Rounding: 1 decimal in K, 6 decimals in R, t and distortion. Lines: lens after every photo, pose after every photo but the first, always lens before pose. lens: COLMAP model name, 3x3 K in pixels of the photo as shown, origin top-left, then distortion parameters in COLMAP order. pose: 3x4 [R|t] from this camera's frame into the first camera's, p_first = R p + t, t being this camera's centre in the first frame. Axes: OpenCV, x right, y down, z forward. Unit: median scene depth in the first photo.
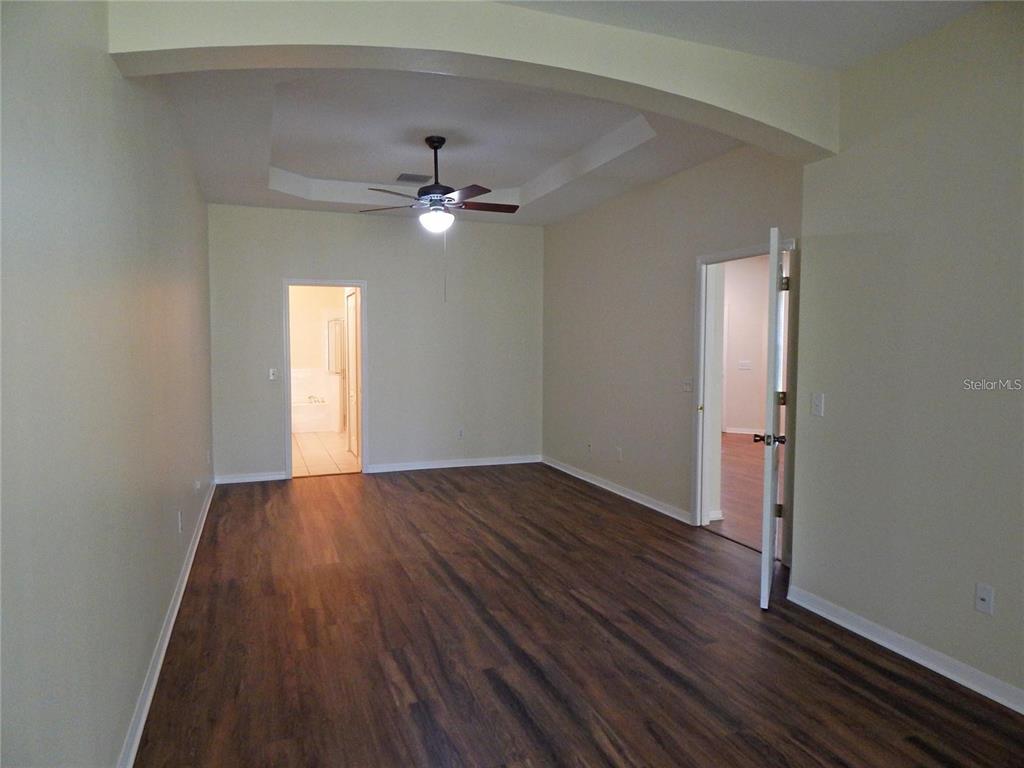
lens RADIAL K [[670.6, 0, 512.0], [0, 670.6, 384.0], [0, 0, 1]] dist [0.002584, 0.001775]
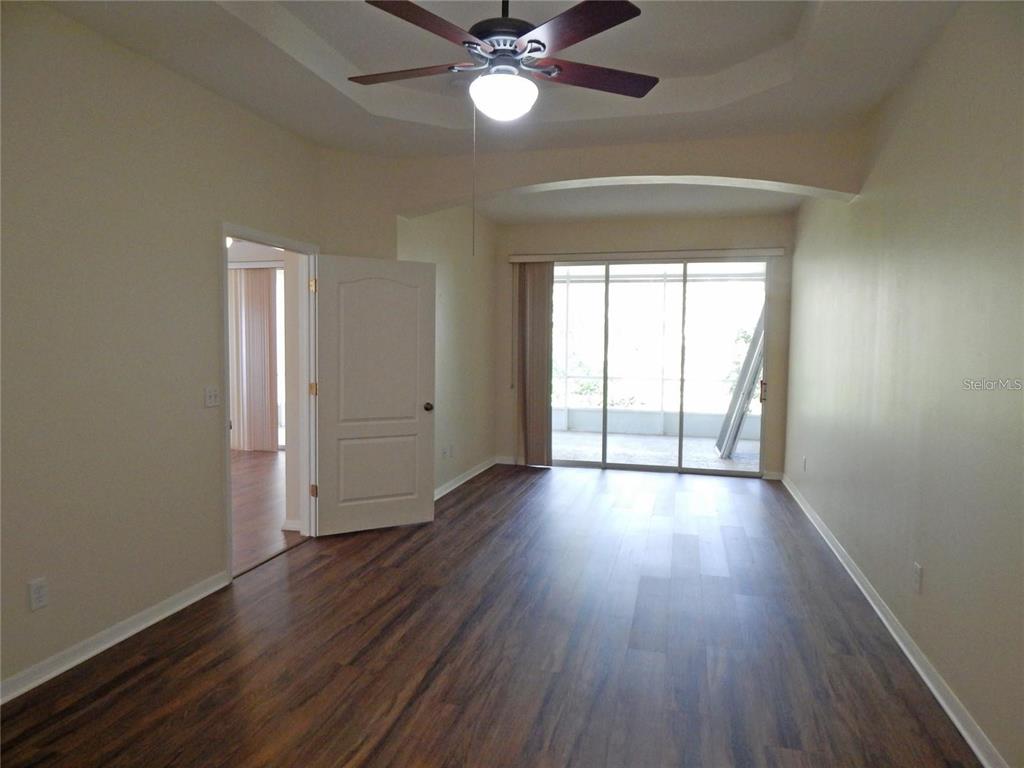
lens RADIAL K [[670.6, 0, 512.0], [0, 670.6, 384.0], [0, 0, 1]] dist [0.002584, 0.001775]
pose [[-0.815123, -0.054487, 0.576720, -0.441261], [0.019910, 0.992343, 0.121894, -0.103767], [-0.578946, 0.110841, -0.807797, 1.499638]]
